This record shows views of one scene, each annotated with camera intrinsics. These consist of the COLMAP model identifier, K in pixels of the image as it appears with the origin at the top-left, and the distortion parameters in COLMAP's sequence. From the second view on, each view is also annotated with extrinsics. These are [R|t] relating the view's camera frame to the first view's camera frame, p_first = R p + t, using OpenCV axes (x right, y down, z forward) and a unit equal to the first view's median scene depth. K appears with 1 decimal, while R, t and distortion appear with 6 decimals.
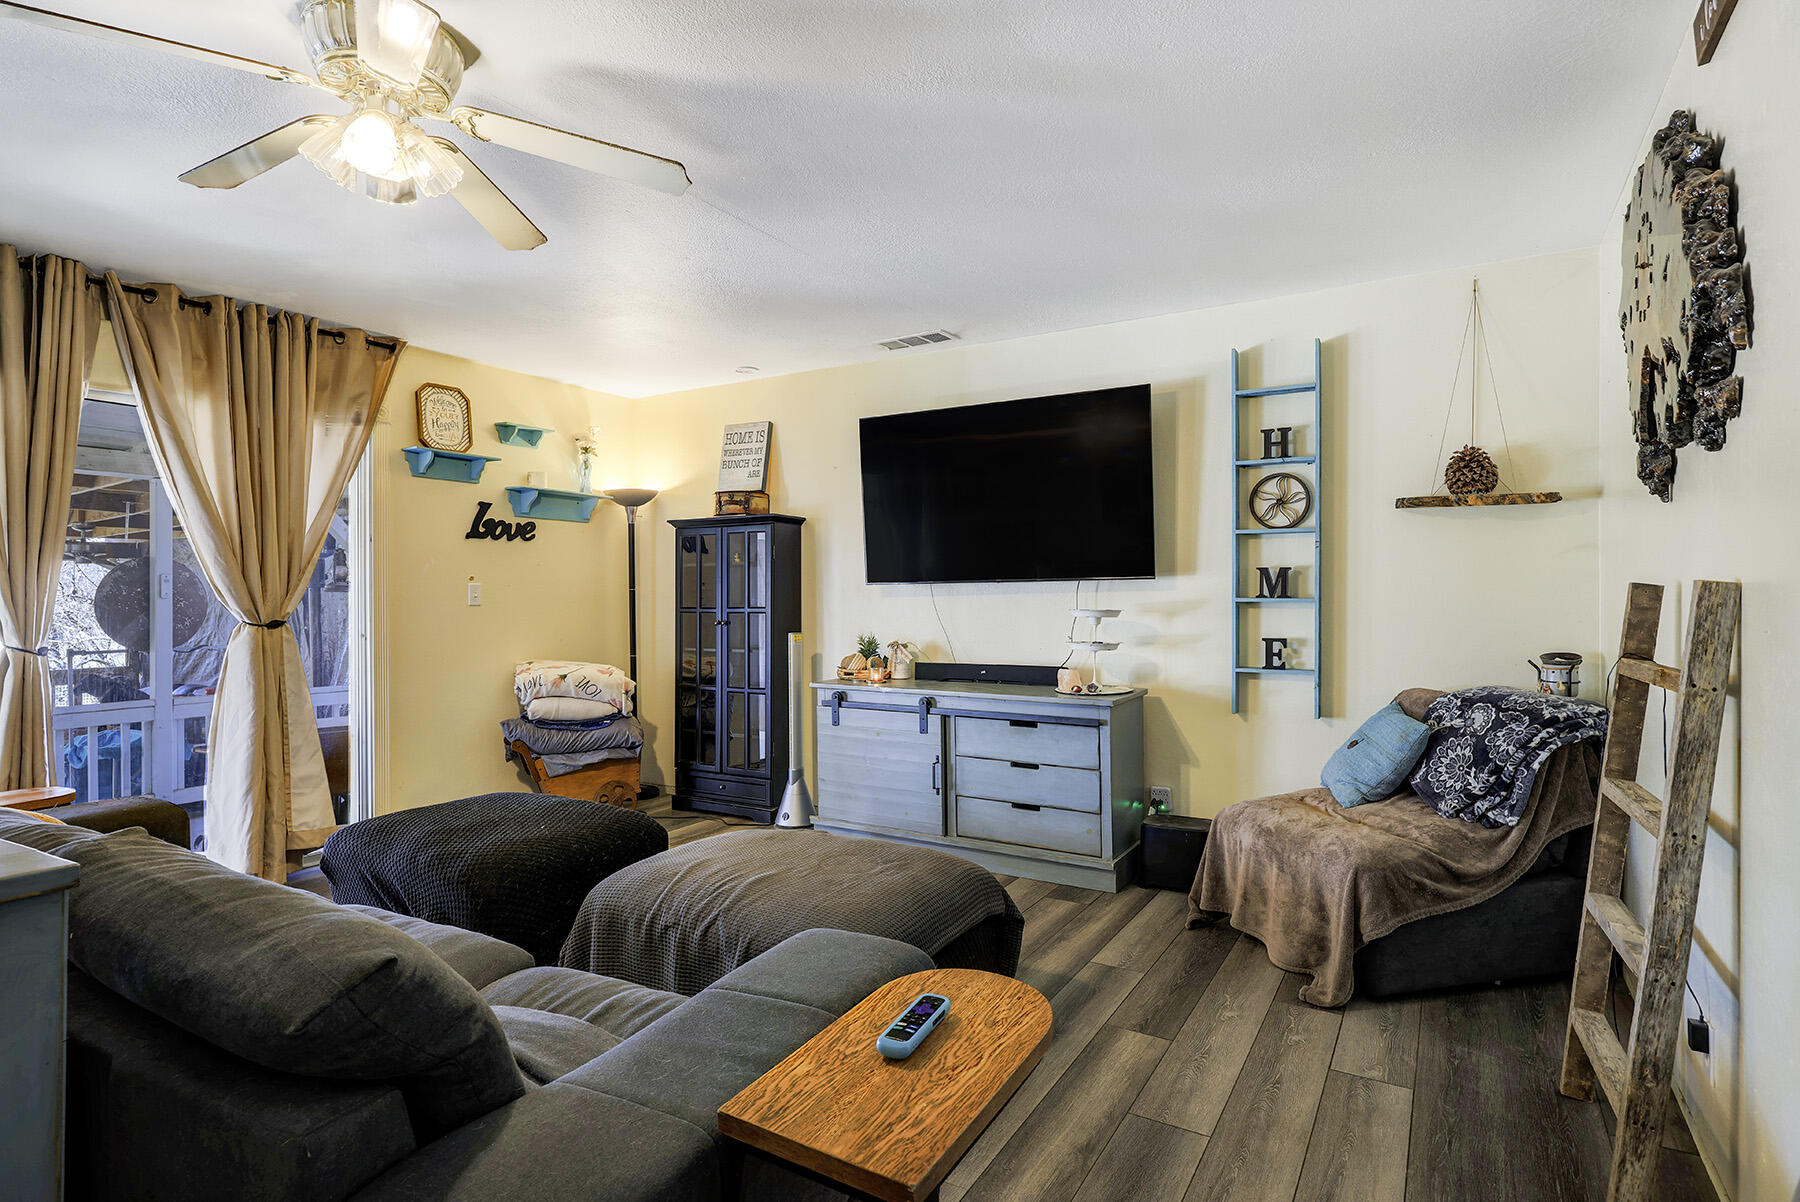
lens RADIAL K [[948.1, 0, 899.9], [0, 948.1, 598.5], [0, 0, 1]] dist [0.006126, 0.000078]
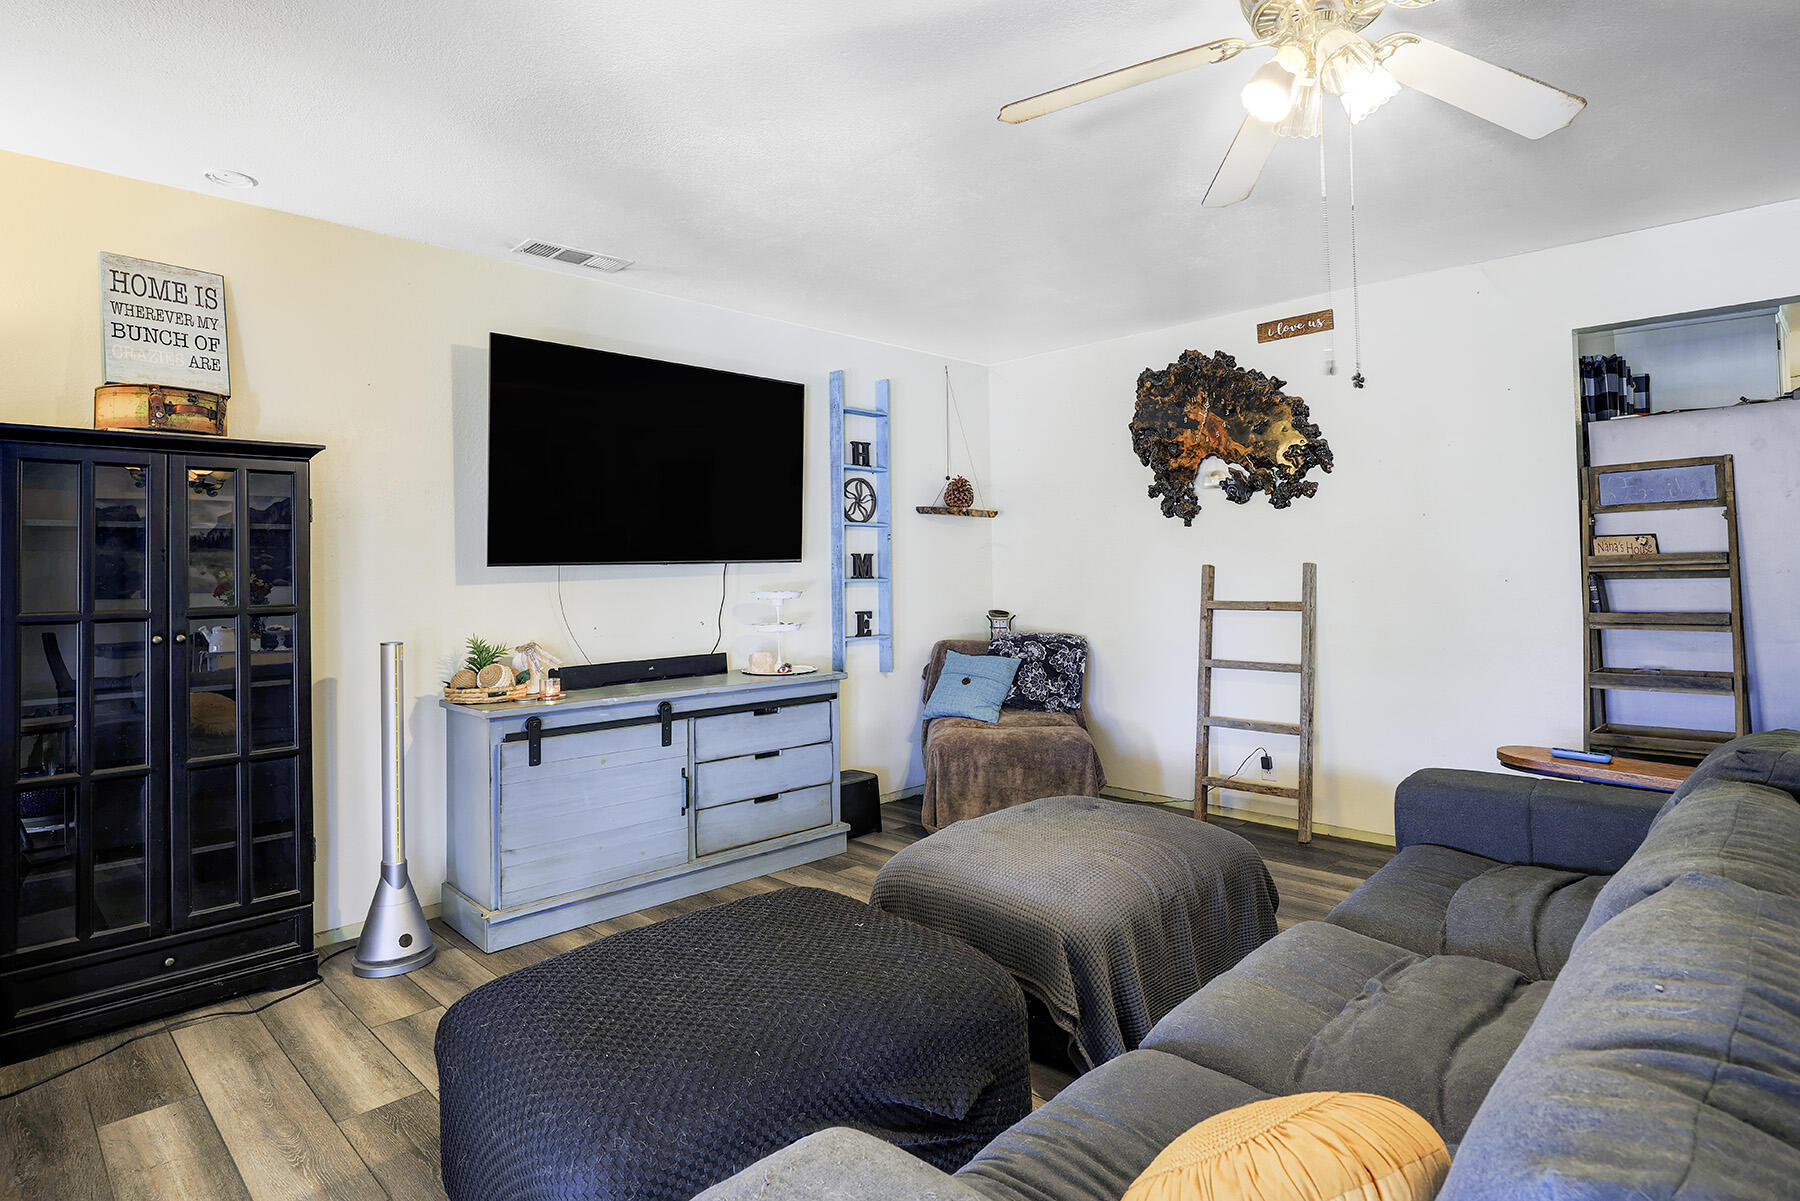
lens RADIAL K [[948.1, 0, 899.9], [0, 948.1, 598.0], [0, 0, 1]] dist [0.006126, 0.000078]
pose [[0.267104, -0.019969, 0.963461, -0.784008], [0.024383, 0.999605, 0.013958, 0.007709], [-0.963359, 0.019764, 0.267485, 0.637106]]
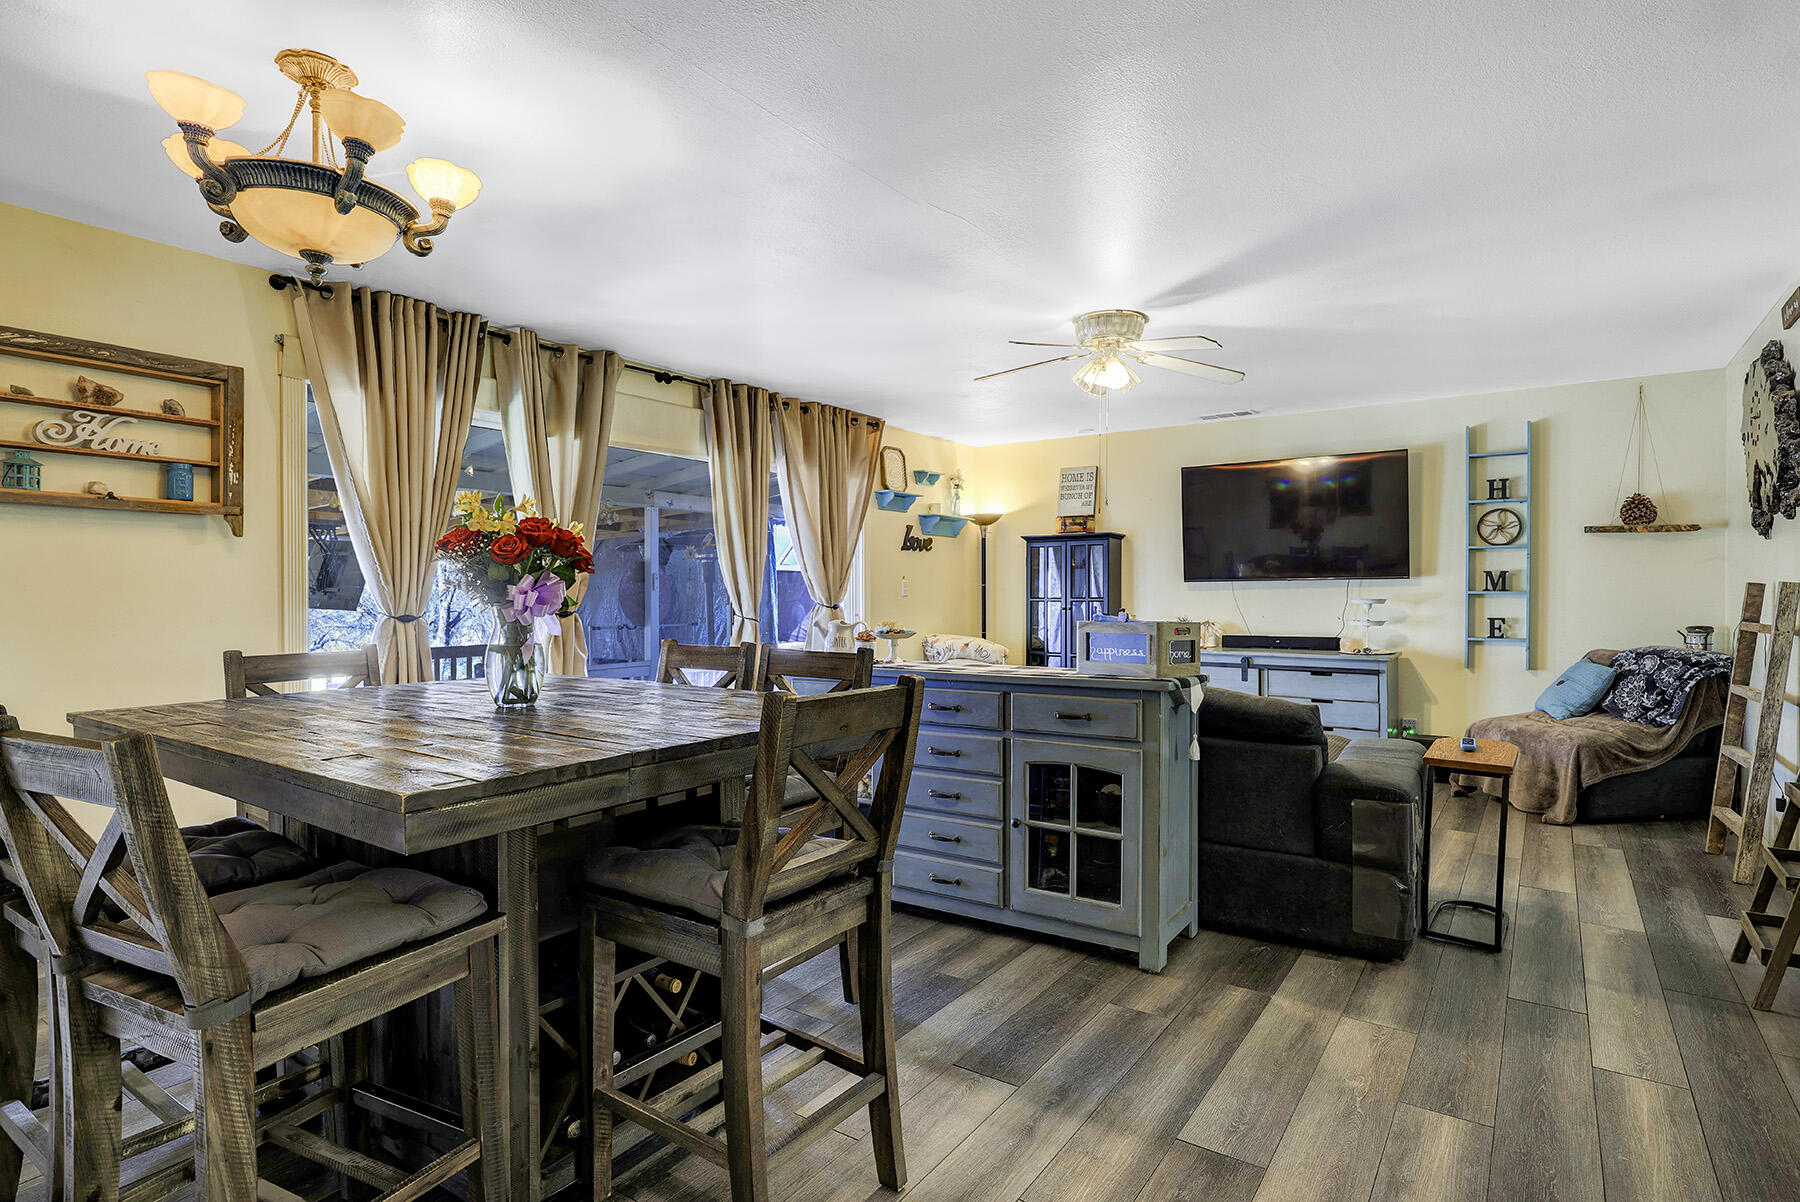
lens RADIAL K [[948.1, 0, 899.9], [0, 948.1, 598.5], [0, 0, 1]] dist [0.006126, 0.000078]
pose [[0.997464, 0.001865, -0.071153, -0.452890], [-0.001551, 0.999989, 0.004474, 0.005927], [0.071161, -0.004353, 0.997455, -0.587995]]
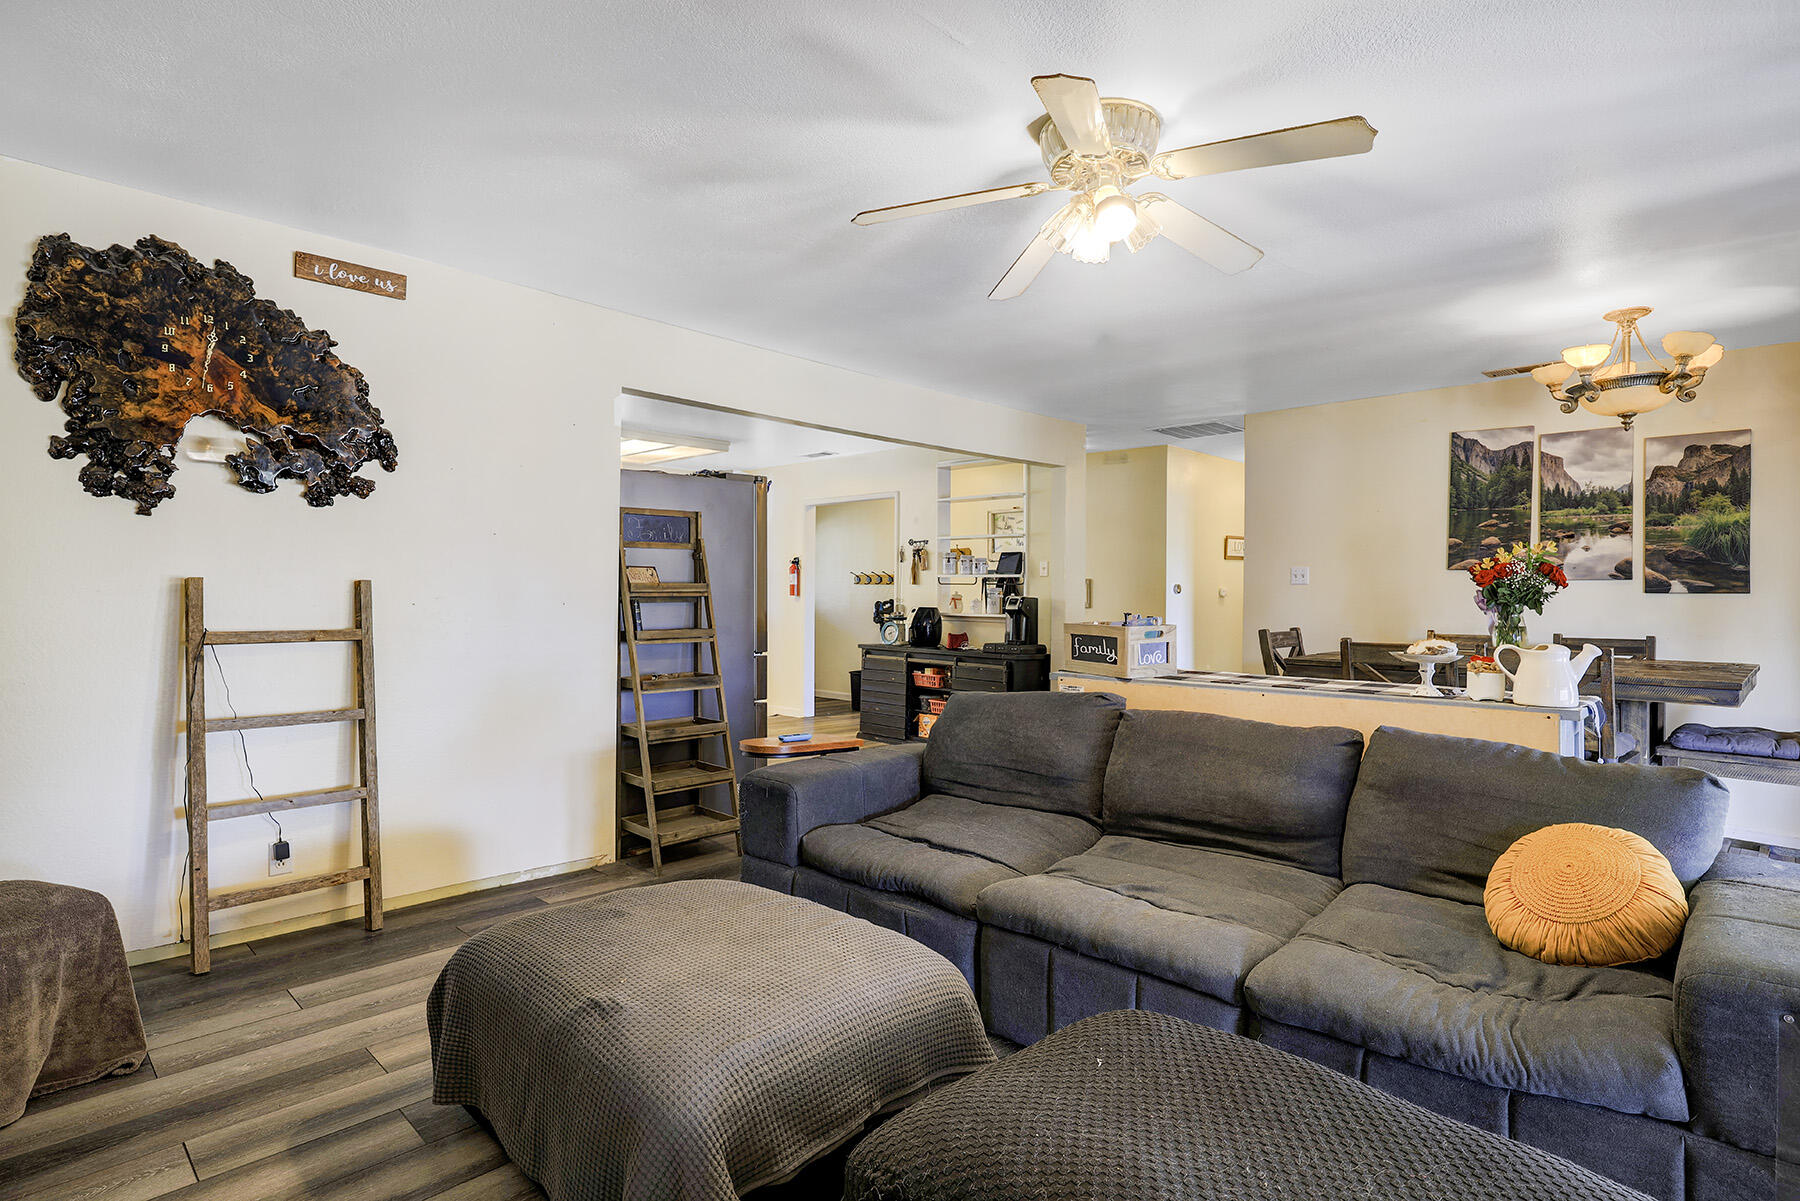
lens RADIAL K [[948.1, 0, 899.9], [0, 948.1, 598.0], [0, 0, 1]] dist [0.006126, 0.000078]
pose [[-0.969091, -0.011738, 0.246424, -0.309652], [-0.006461, 0.999732, 0.022215, -0.011359], [-0.246619, 0.019936, -0.968908, 1.177678]]
